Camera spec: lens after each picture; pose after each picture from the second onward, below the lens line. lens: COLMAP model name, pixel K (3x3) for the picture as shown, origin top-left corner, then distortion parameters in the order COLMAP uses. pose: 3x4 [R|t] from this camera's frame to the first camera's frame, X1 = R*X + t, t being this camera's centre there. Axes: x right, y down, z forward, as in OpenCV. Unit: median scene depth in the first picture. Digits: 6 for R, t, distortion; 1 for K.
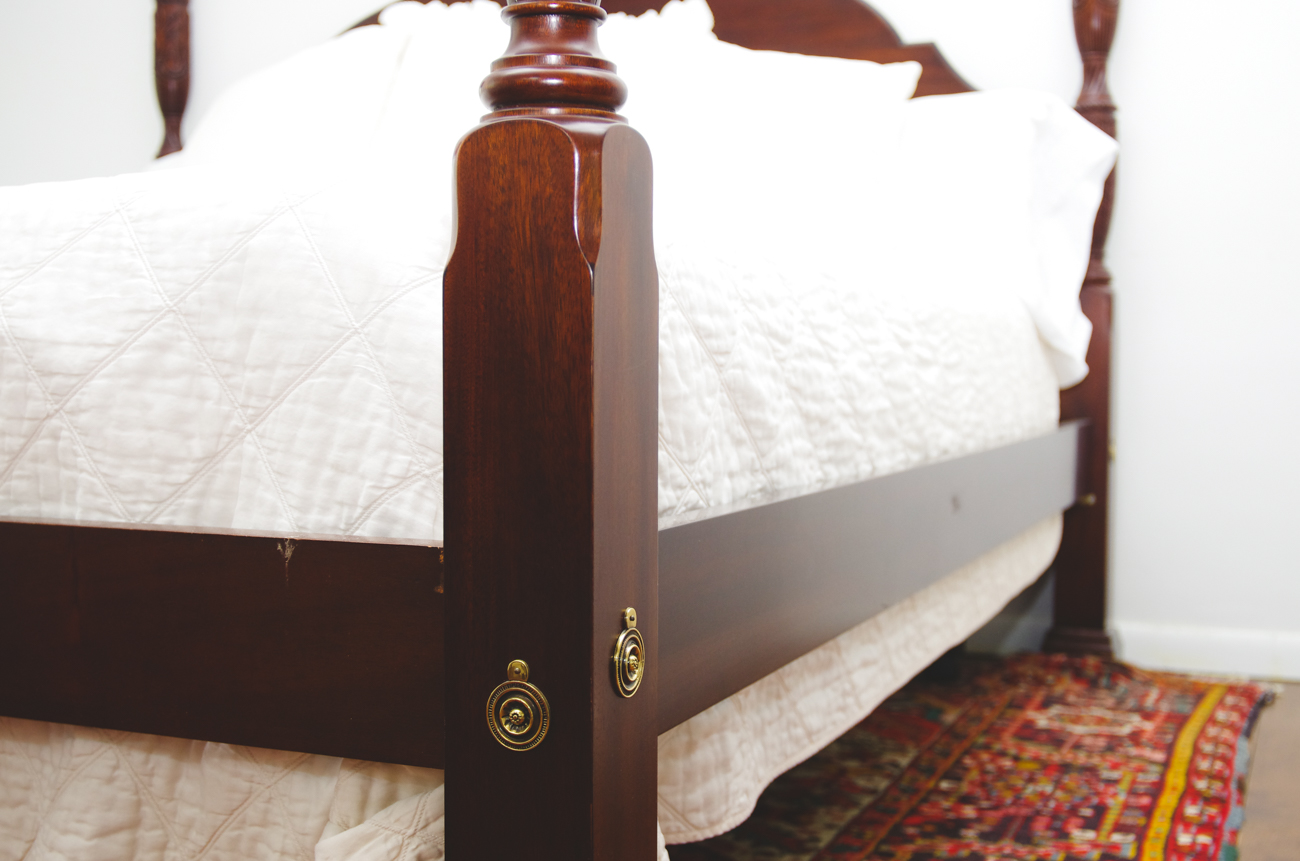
lens RADIAL K [[1623.2, 0, 650.0], [0, 1623.2, 430.5], [0, 0, 1]] dist [-0.141413, -0.017051]
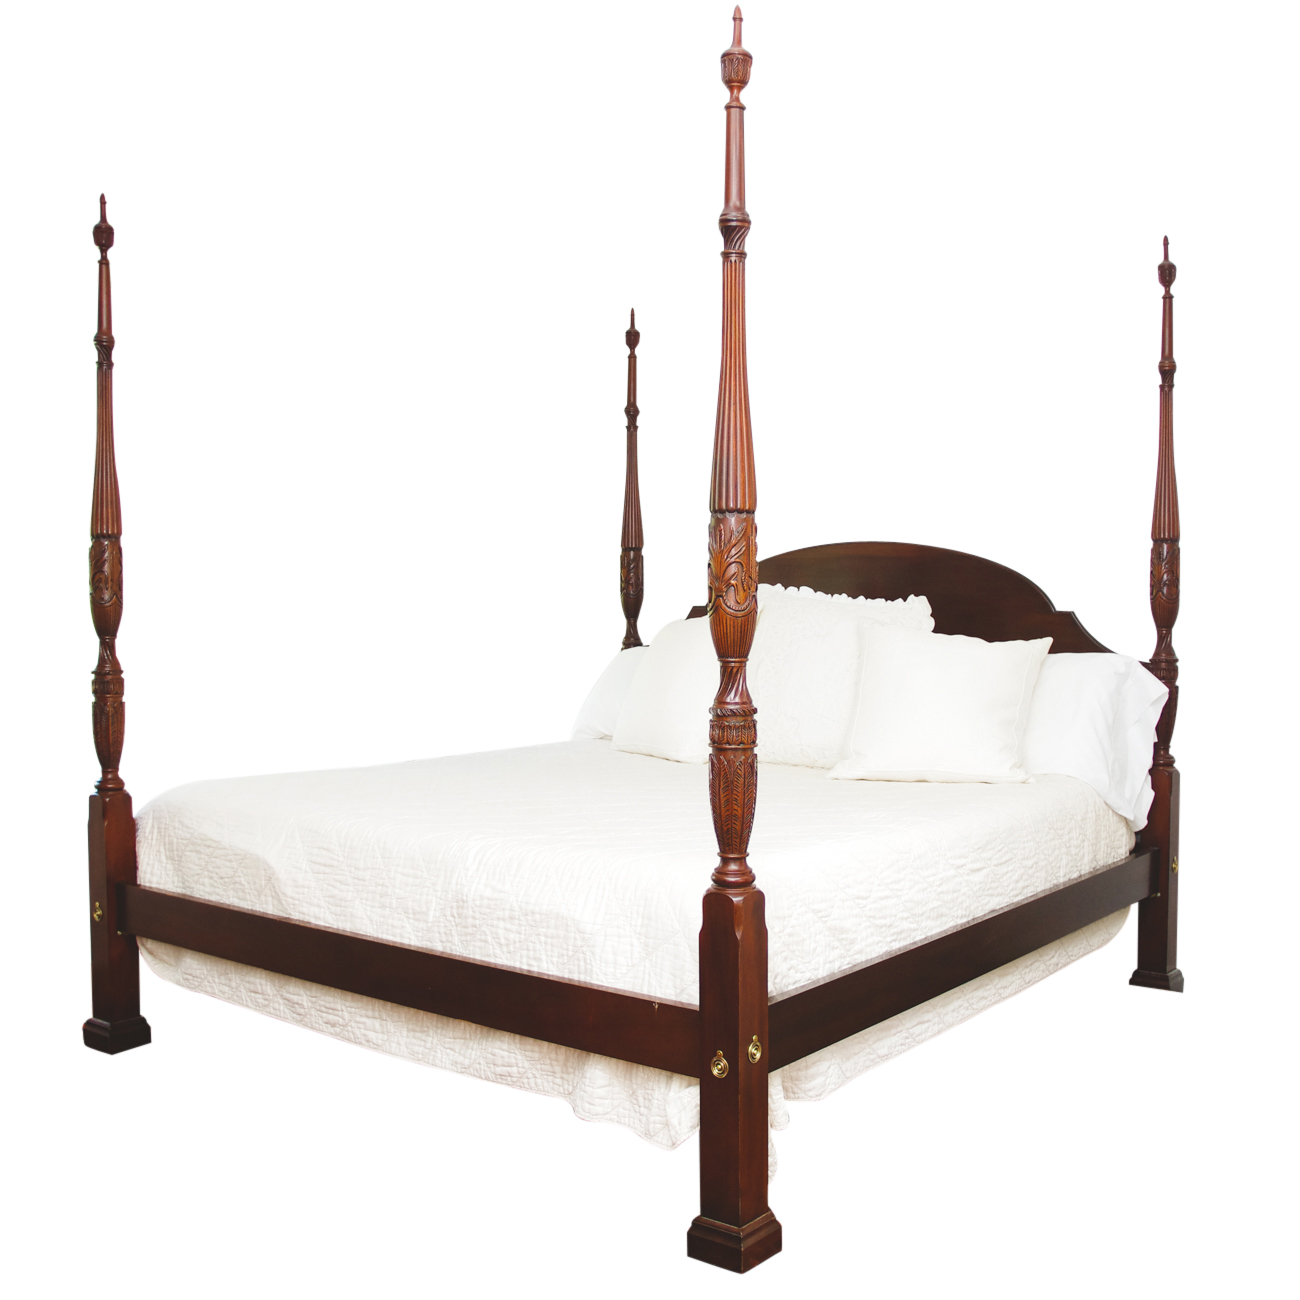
lens RADIAL K [[1395.4, 0, 650.0], [0, 1395.4, 650.0], [0, 0, 1]] dist [-0.095986, 0.000641]
pose [[0.959369, -0.006523, -0.282080, 0.303529], [0.000151, 0.999744, -0.022603, -0.318704], [0.282155, 0.021642, 0.959125, -0.926864]]
